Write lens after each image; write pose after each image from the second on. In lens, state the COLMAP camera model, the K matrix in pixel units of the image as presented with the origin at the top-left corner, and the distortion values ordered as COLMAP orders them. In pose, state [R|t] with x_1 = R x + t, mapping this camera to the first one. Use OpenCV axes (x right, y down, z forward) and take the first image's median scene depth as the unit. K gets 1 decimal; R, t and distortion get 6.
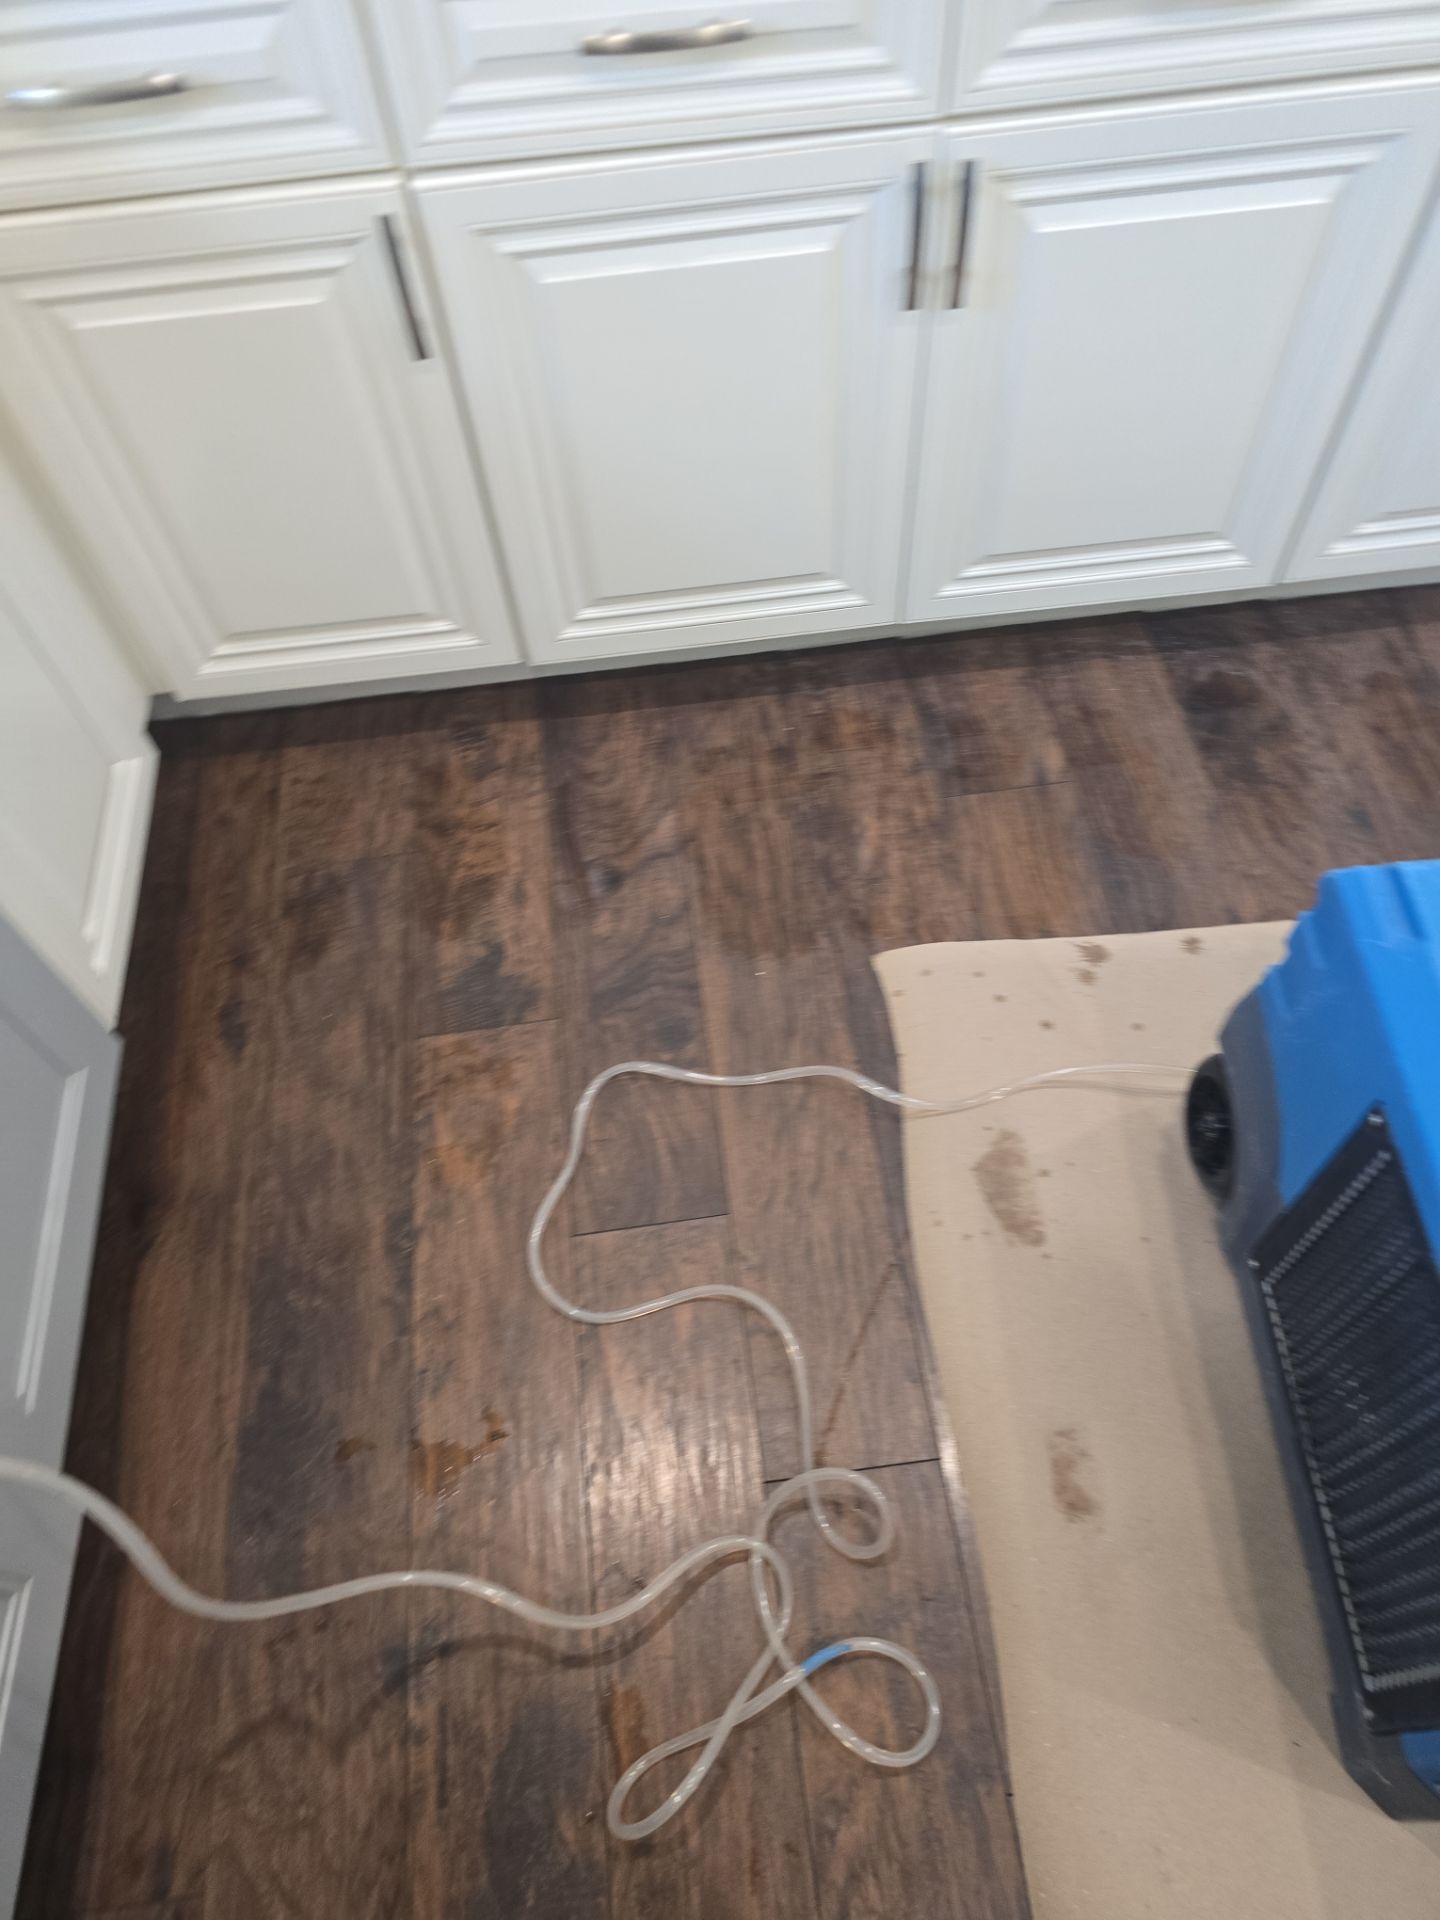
lens RADIAL K [[1340.4, 0, 719.5], [0, 1340.4, 975.6], [0, 0, 1]] dist [0.034374, -0.000658]
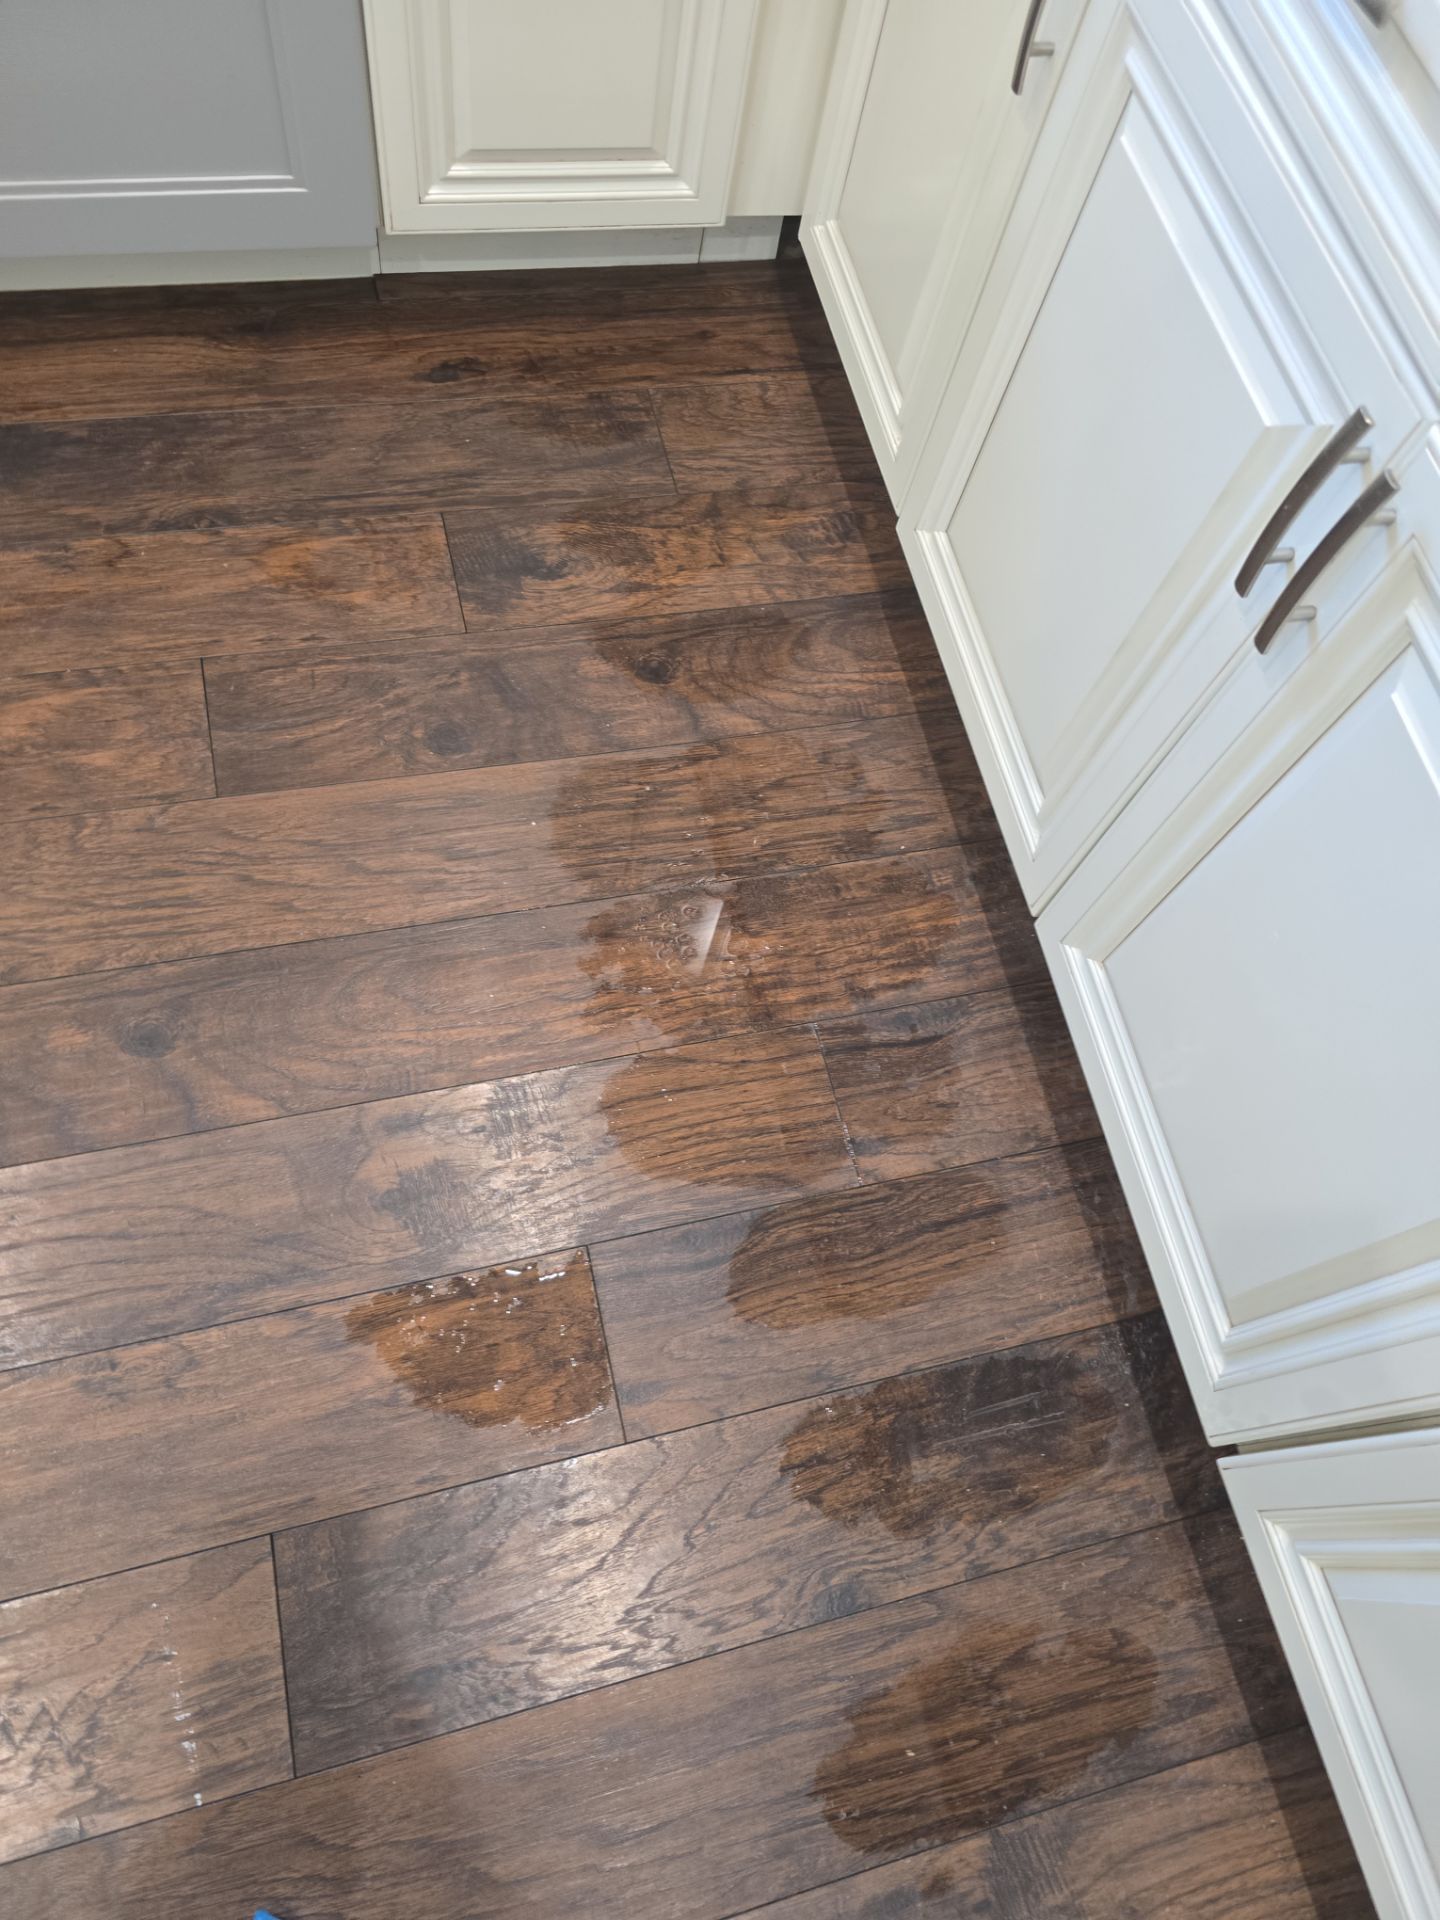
lens RADIAL K [[1340.4, 0, 727.2], [0, 1340.4, 964.7], [0, 0, 1]] dist [0.034374, -0.000658]
pose [[0.114475, 0.927112, -0.356873, 0.420186], [-0.913548, 0.239377, 0.328830, -0.362149], [0.390290, 0.288378, 0.874364, 0.316666]]
